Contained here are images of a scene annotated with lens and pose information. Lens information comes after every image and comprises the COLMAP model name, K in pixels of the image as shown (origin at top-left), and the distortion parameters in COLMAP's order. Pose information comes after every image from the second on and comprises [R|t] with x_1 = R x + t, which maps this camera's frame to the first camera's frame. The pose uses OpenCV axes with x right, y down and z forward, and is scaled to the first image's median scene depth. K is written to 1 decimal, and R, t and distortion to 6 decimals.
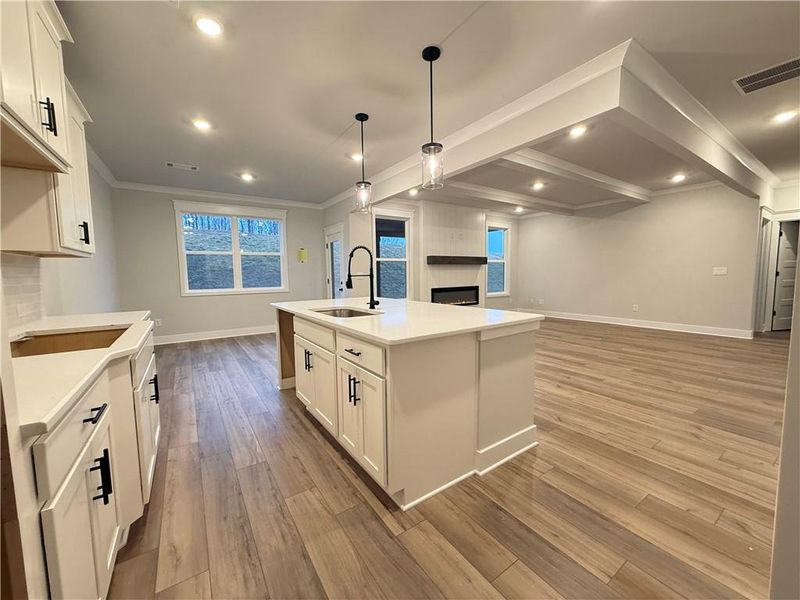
lens RADIAL K [[317.3, 0, 398.7], [0, 317.3, 299.8], [0, 0, 1]] dist [0.000591, -0.000102]
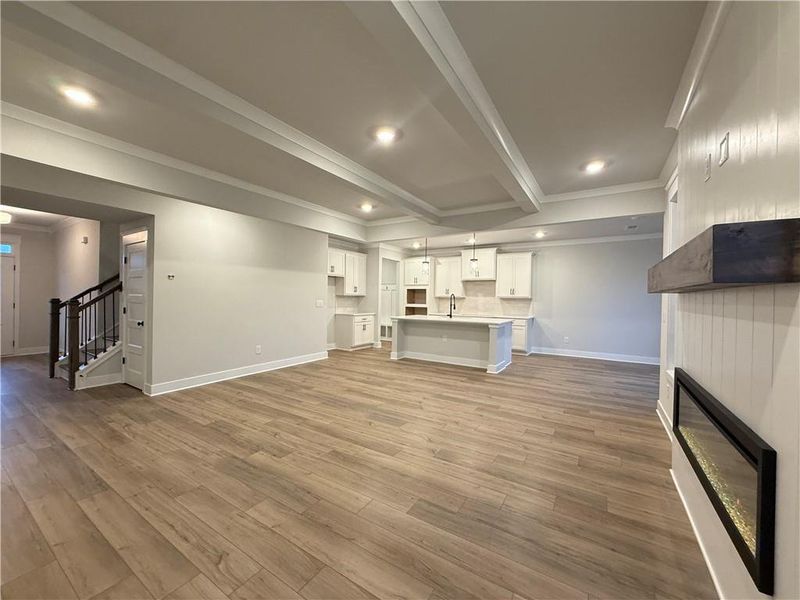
lens RADIAL K [[317.3, 0, 398.7], [0, 317.3, 299.8], [0, 0, 1]] dist [0.000591, -0.000102]
pose [[-0.918574, 0.004450, -0.395225, 0.554771], [-0.033384, 0.995490, 0.088799, -0.140006], [0.393838, 0.094763, -0.914282, 1.334189]]
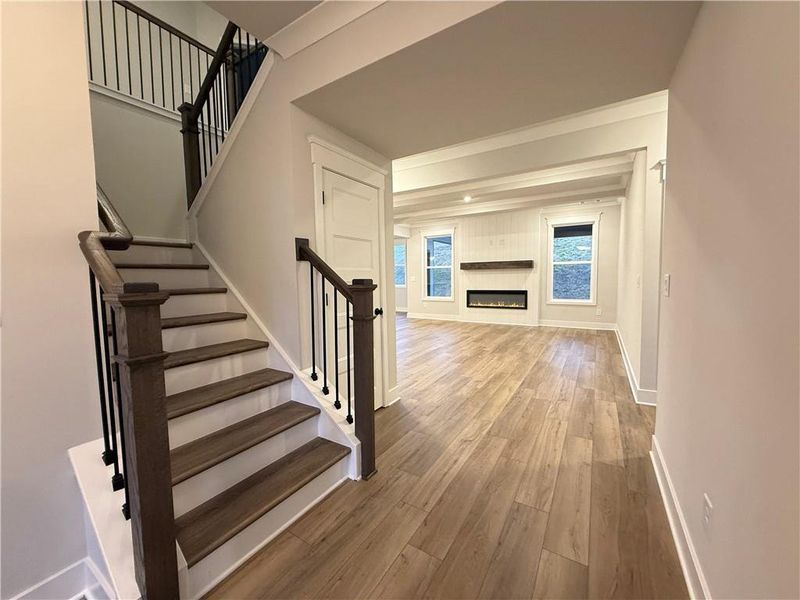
lens RADIAL K [[317.3, 0, 398.7], [0, 317.3, 299.8], [0, 0, 1]] dist [0.000591, -0.000102]
pose [[0.404863, 0.074744, -0.911318, 1.229056], [-0.064711, 0.996497, 0.052982, -0.052102], [0.912085, 0.037522, 0.408281, 0.324407]]
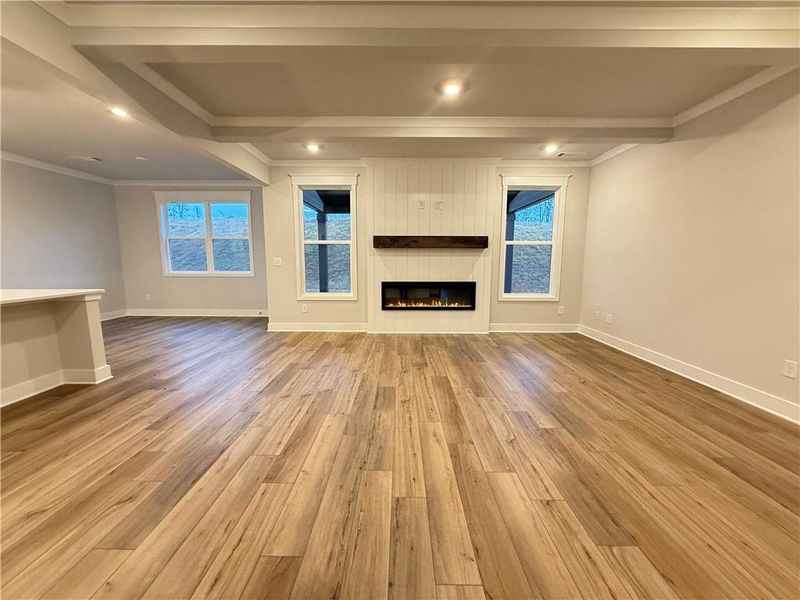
lens RADIAL K [[317.3, 0, 398.7], [0, 317.3, 299.8], [0, 0, 1]] dist [0.000591, -0.000102]
pose [[0.825466, 0.090310, -0.557180, 0.613308], [-0.062059, 0.995654, 0.069438, -0.053862], [0.561029, -0.022740, 0.827483, 0.482290]]
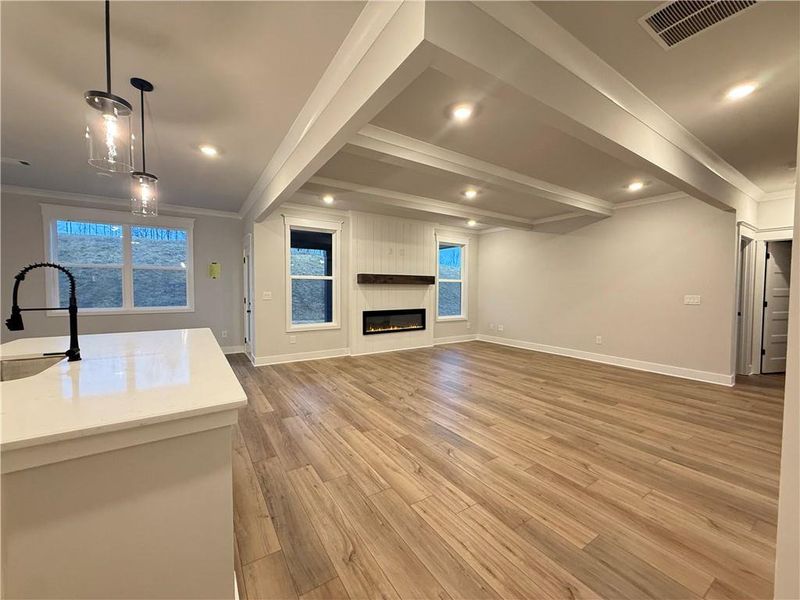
lens RADIAL K [[317.3, 0, 398.7], [0, 317.3, 299.8], [0, 0, 1]] dist [0.000591, -0.000102]
pose [[0.999664, 0.020672, -0.015618, 0.242205], [-0.021377, 0.998694, -0.046410, -0.032956], [0.014638, 0.046728, 0.998800, 0.155259]]
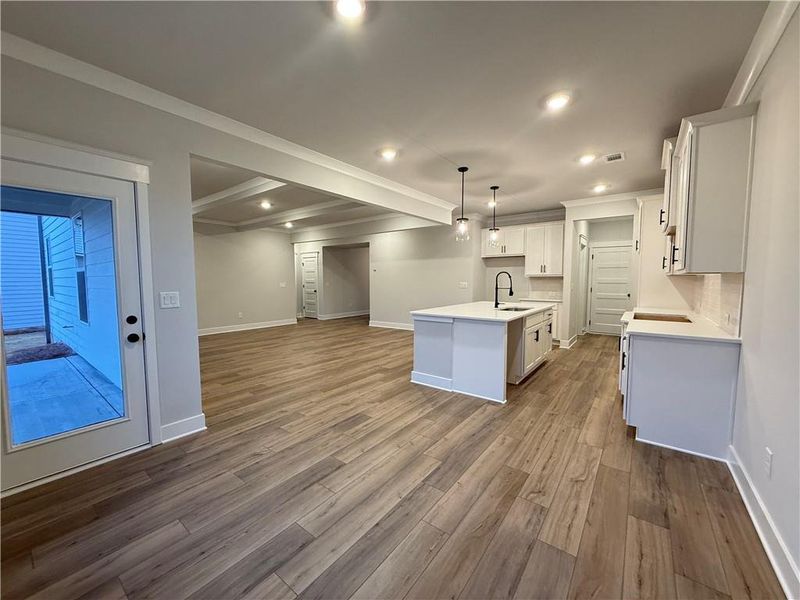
lens RADIAL K [[317.3, 0, 398.7], [0, 317.3, 299.8], [0, 0, 1]] dist [0.000591, -0.000102]
pose [[-0.316035, -0.047064, 0.947580, -0.647474], [0.084936, 0.993355, 0.077665, -0.081129], [-0.944938, 0.105029, -0.309937, 0.853179]]
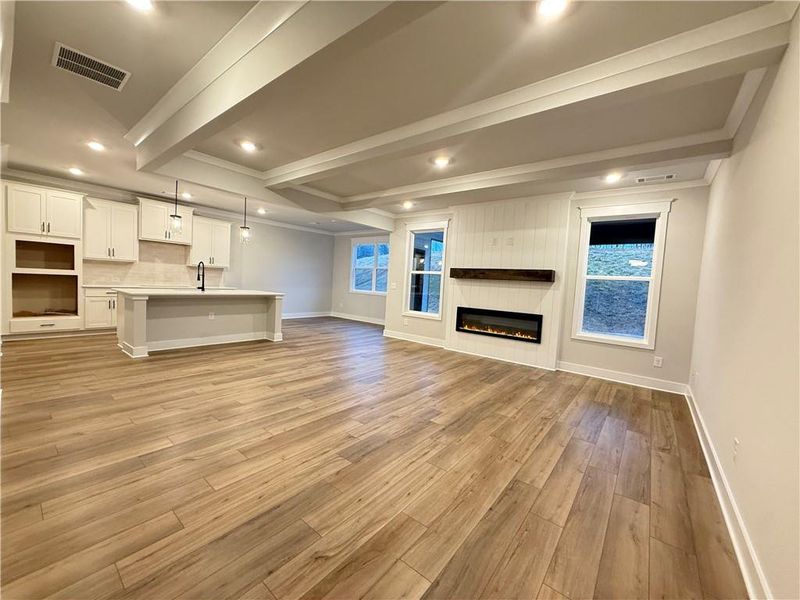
lens RADIAL K [[317.3, 0, 398.7], [0, 317.3, 299.8], [0, 0, 1]] dist [0.000591, -0.000102]
pose [[0.293649, 0.084252, -0.952193, 0.975786], [-0.137926, 0.989419, 0.045010, -0.079827], [0.945910, 0.118115, 0.302162, 0.674203]]
